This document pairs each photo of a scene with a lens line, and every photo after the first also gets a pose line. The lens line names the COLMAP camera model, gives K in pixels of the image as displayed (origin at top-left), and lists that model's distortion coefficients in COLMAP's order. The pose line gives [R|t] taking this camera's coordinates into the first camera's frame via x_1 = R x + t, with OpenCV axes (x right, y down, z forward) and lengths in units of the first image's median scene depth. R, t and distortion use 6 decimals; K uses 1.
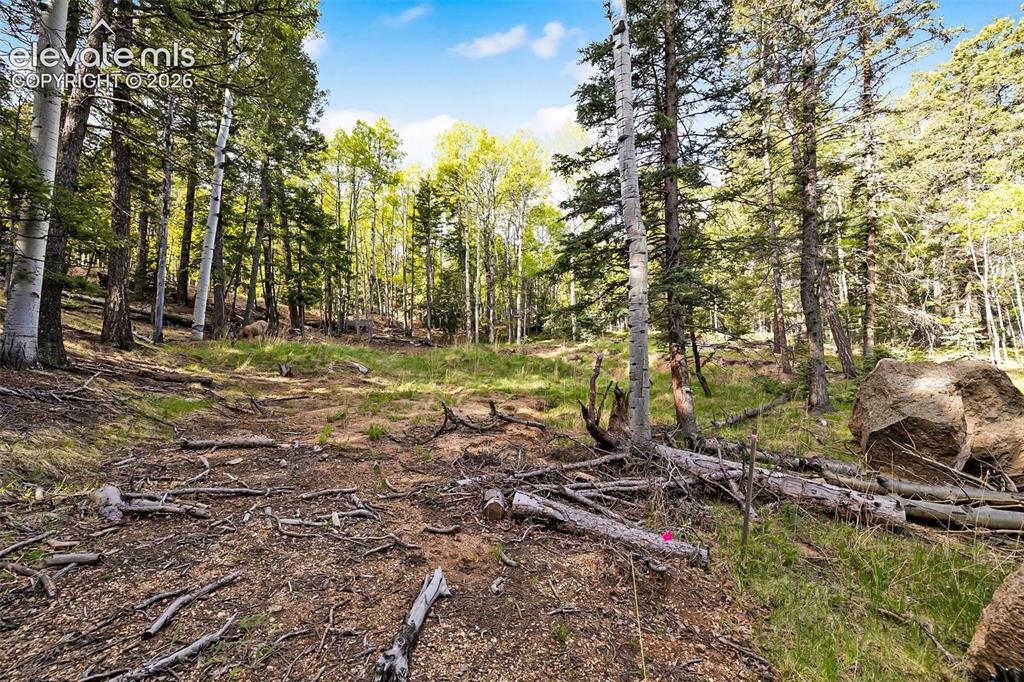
lens RADIAL K [[426.3, 0, 512.0], [0, 426.3, 341.0], [0, 0, 1]] dist [0.002211, 0.000407]
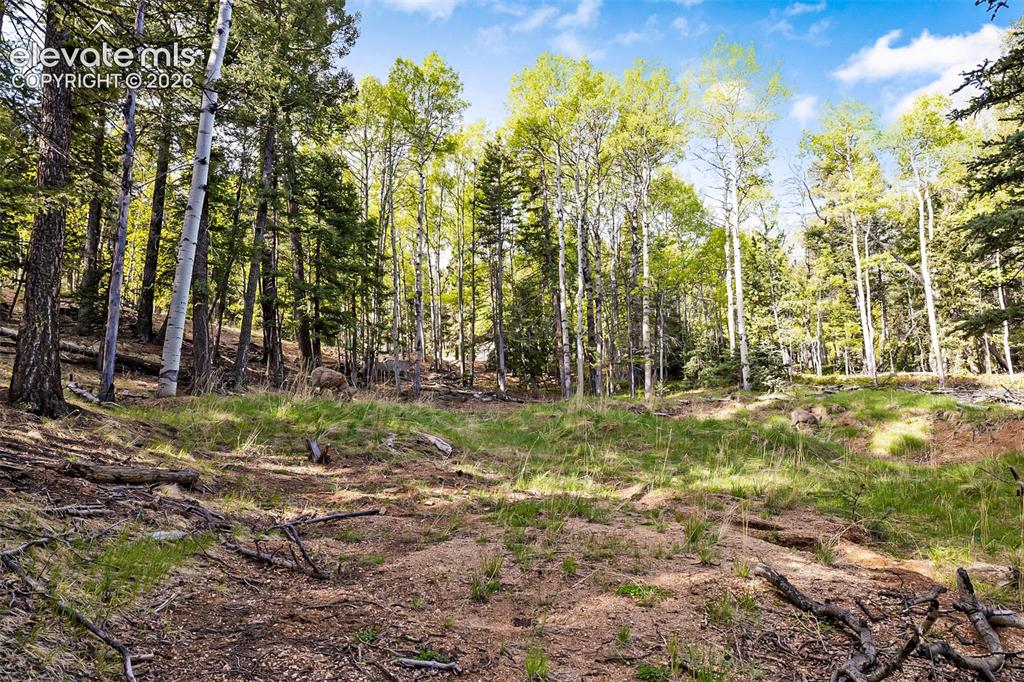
lens RADIAL K [[630.0, 0, 513.4], [0, 630.0, 344.8], [0, 0, 1]] dist [0.002229, 0.001177]
pose [[0.992254, -0.017838, -0.122941, -0.091525], [0.008648, 0.997155, -0.074876, -0.001956], [0.123927, 0.073233, 0.989585, 0.114081]]
